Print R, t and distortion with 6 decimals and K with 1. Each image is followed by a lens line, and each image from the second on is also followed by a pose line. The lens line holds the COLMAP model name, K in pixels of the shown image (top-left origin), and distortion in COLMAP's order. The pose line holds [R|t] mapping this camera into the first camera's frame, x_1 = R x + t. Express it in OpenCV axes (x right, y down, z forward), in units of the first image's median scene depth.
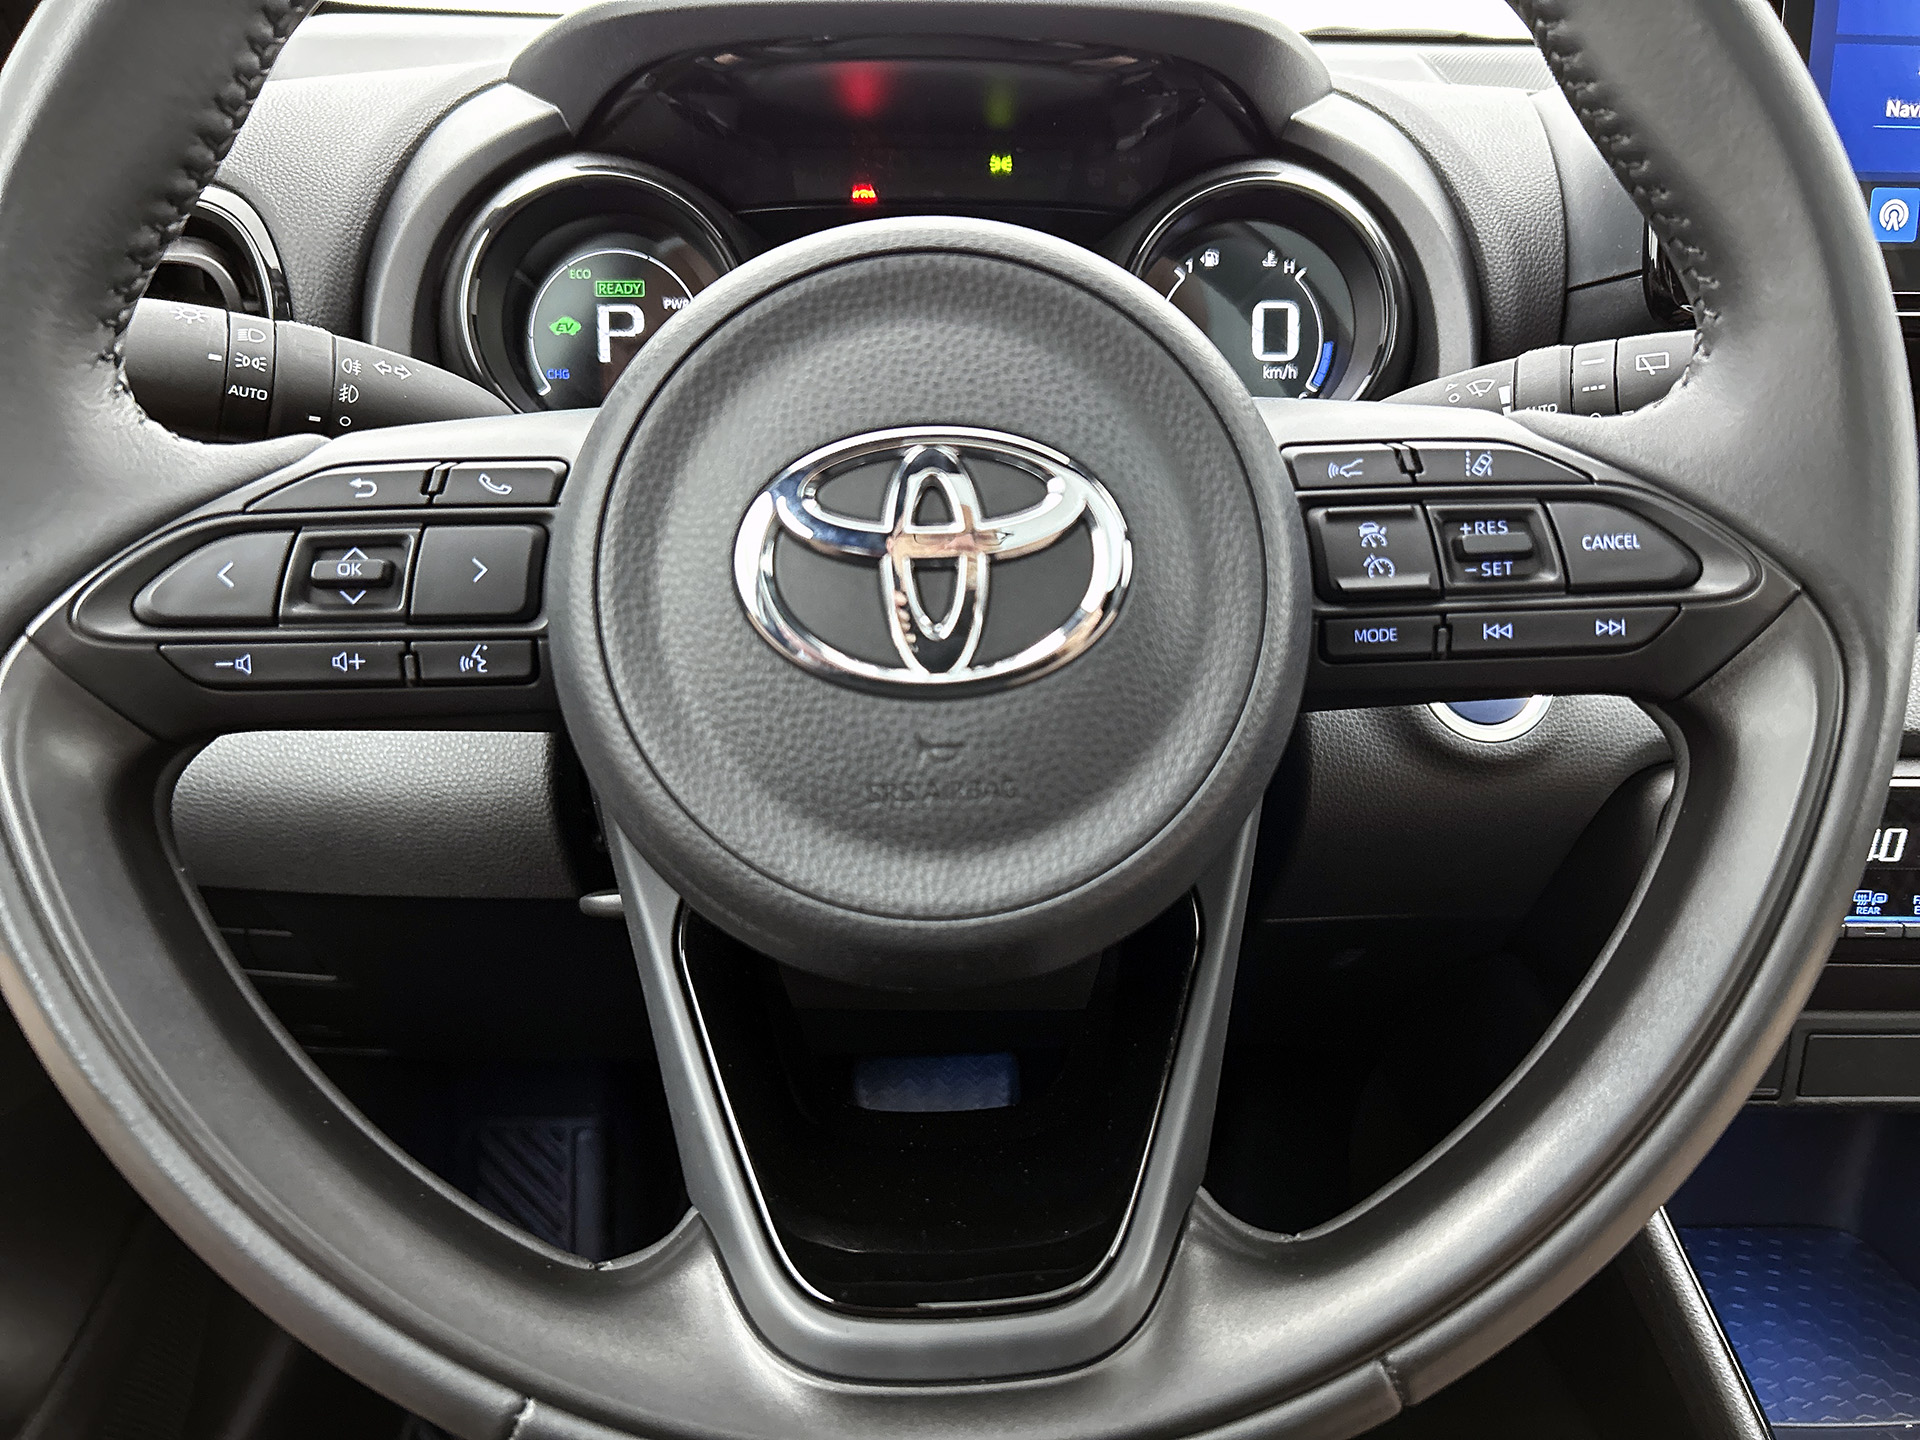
lens RADIAL K [[1425.0, 0, 948.0], [0, 1425.0, 716.6], [0, 0, 1]] dist [0.011679, -0.019579]
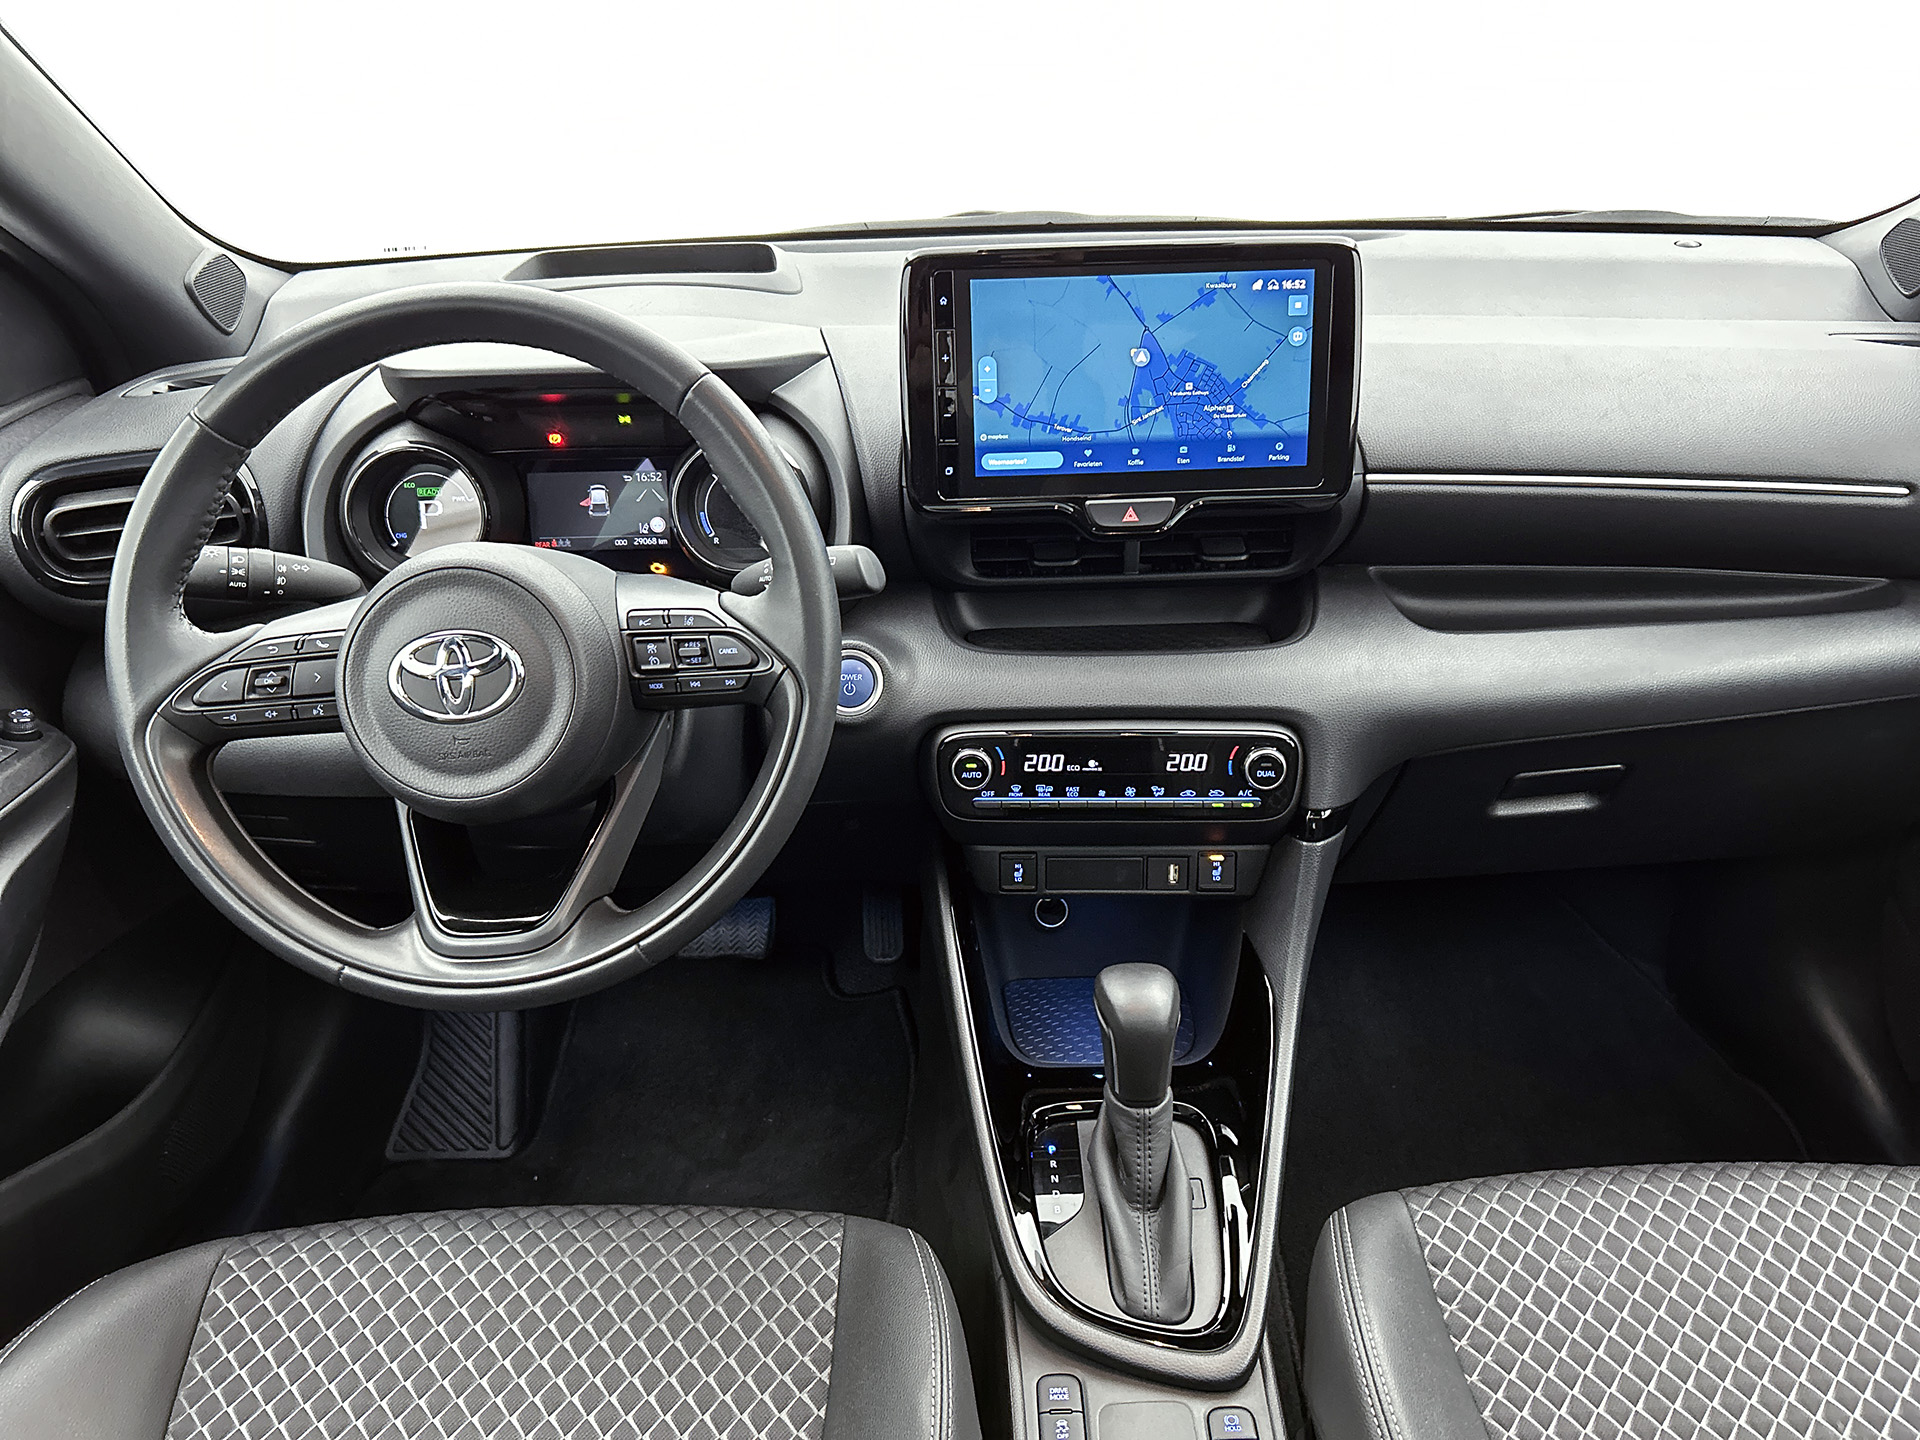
lens RADIAL K [[1425.0, 0, 956.9], [0, 1425.0, 731.8], [0, 0, 1]] dist [0.011679, -0.019579]
pose [[0.999223, -0.018487, -0.034810, 0.956843], [0.020337, 0.998358, 0.053557, -0.103086], [0.033762, -0.054223, 0.997958, -1.641283]]
